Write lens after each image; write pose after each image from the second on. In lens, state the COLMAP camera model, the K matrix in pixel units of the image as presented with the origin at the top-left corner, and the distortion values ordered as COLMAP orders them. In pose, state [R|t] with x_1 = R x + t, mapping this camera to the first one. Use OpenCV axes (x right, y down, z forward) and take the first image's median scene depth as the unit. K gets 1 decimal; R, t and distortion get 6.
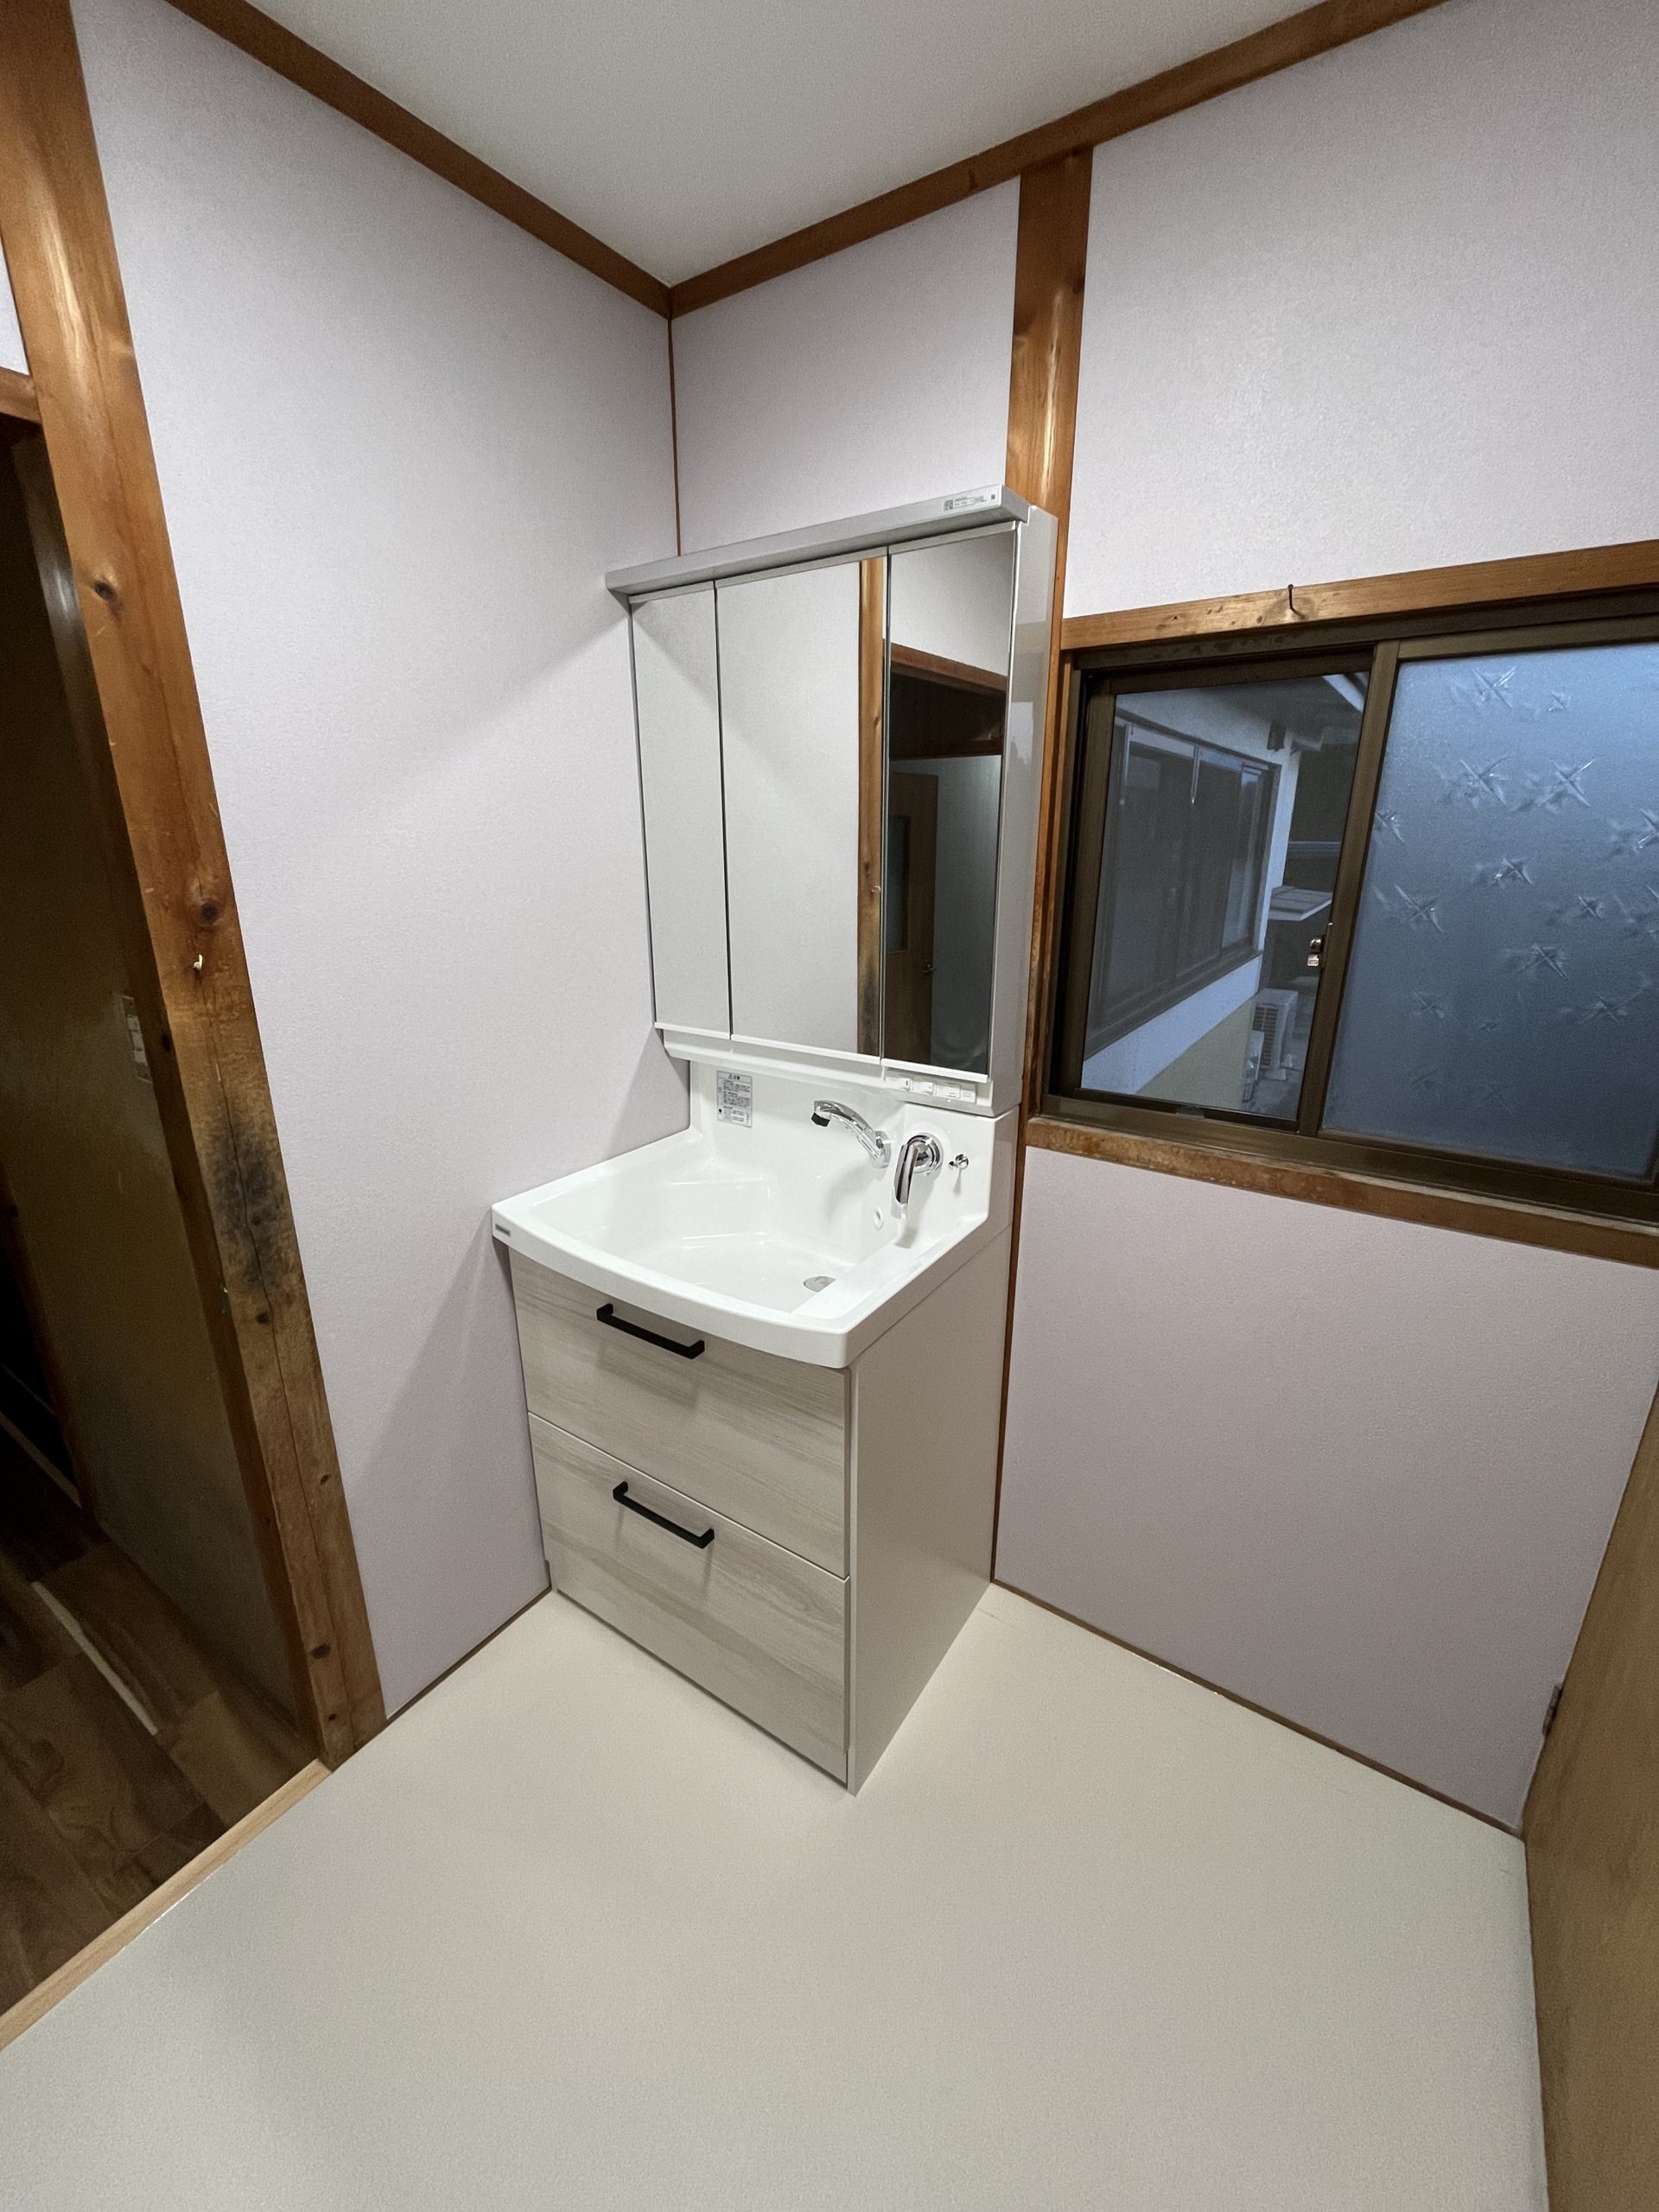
lens RADIAL K [[909.1, 0, 829.5], [0, 909.1, 1106.0], [0, 0, 1]] dist [-0.000855, -0.000043]
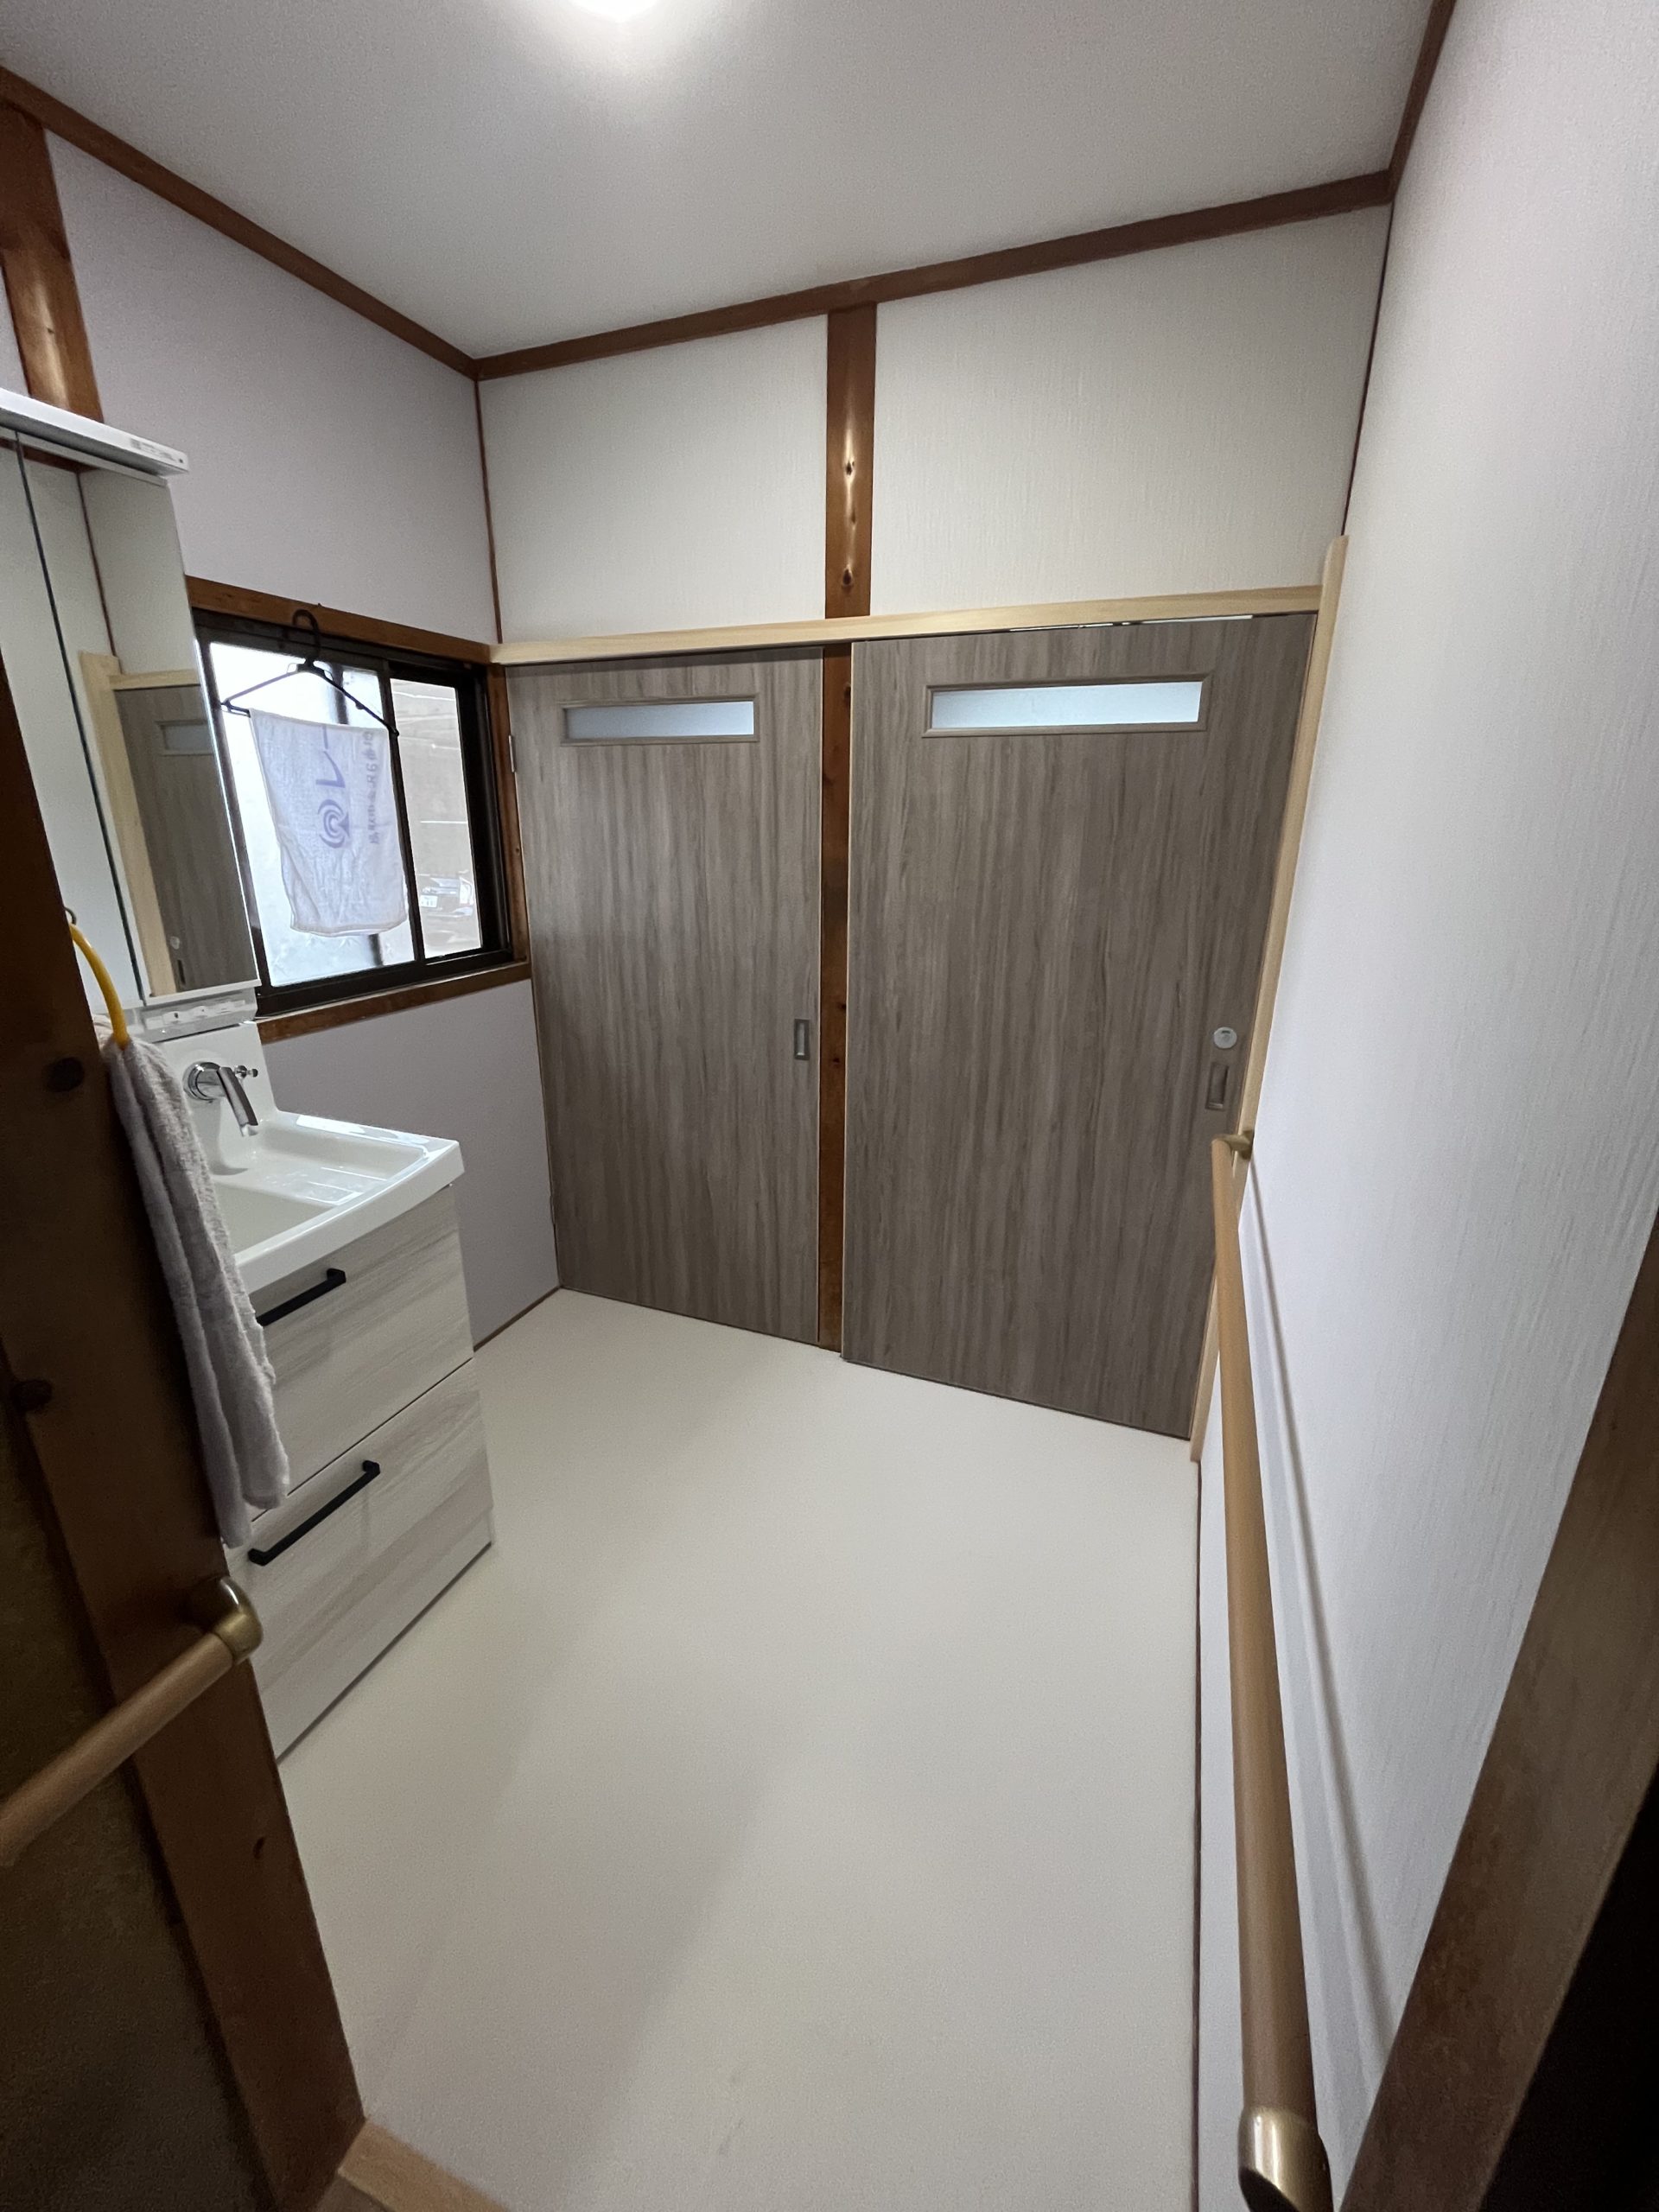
lens RADIAL K [[909.1, 0, 829.5], [0, 909.1, 1106.0], [0, 0, 1]] dist [-0.000855, -0.000043]
pose [[-0.223648, -0.301004, 0.927026, -1.066104], [0.276484, 0.892456, 0.356482, -0.097971], [-0.934633, 0.336035, -0.116373, 0.515828]]
